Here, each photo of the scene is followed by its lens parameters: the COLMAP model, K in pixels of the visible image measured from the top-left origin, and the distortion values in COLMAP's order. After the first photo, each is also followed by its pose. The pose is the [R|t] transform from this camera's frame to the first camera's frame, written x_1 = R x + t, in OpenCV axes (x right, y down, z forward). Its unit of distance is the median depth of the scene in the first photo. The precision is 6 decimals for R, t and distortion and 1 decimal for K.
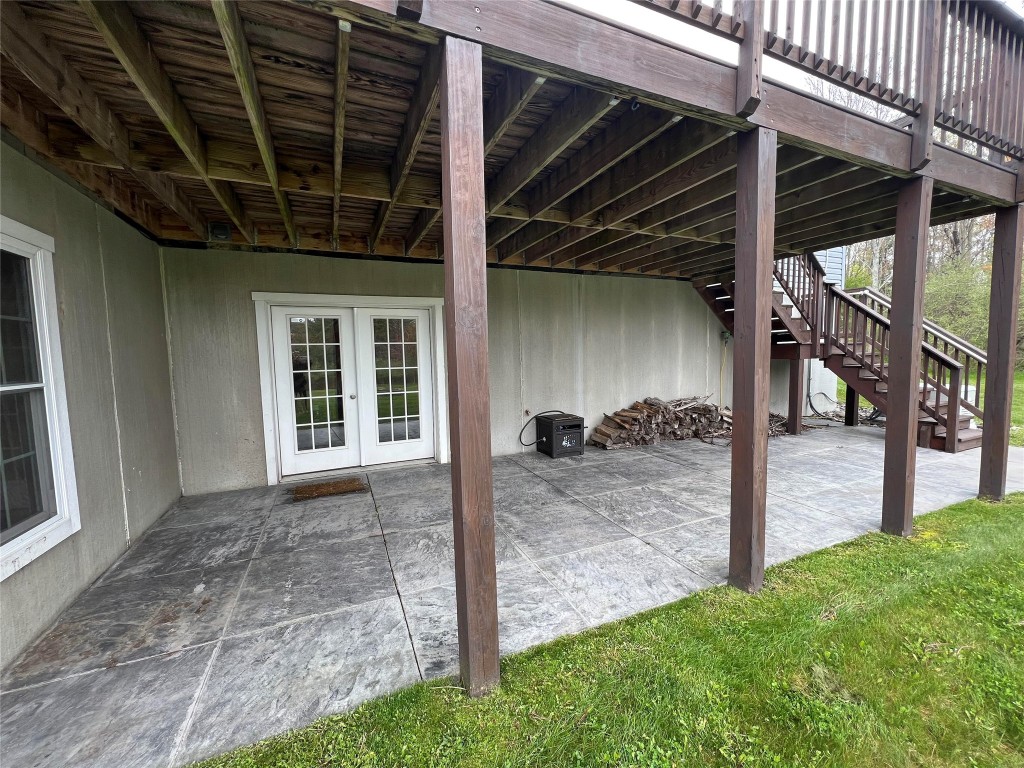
lens RADIAL K [[409.9, 0, 512.9], [0, 409.9, 385.3], [0, 0, 1]] dist [-0.000322, 0.000115]
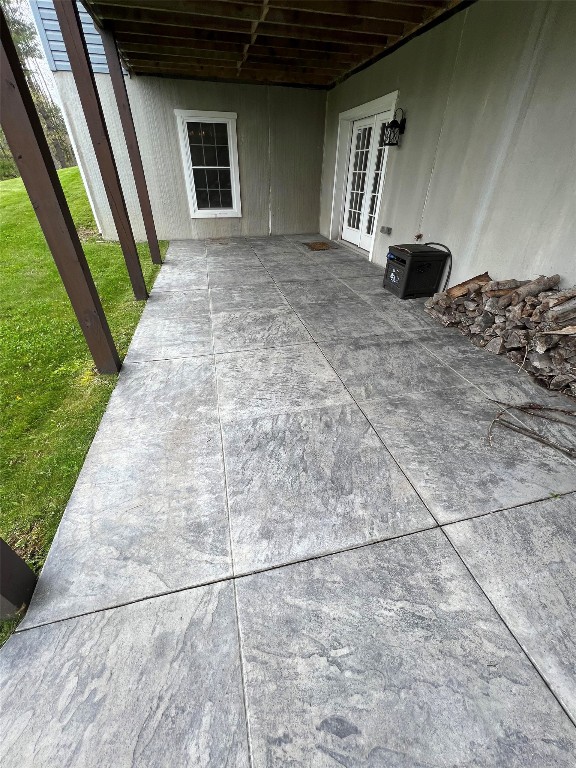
lens RADIAL K [[308.7, 0, 288.0], [0, 308.7, 384.0], [0, 0, 1]] dist [-0.001135, -0.000221]
pose [[-0.178394, 0.578274, -0.796100, 1.058632], [-0.080355, 0.797814, 0.597525, -0.075819], [0.980673, 0.170565, -0.095858, 1.074318]]
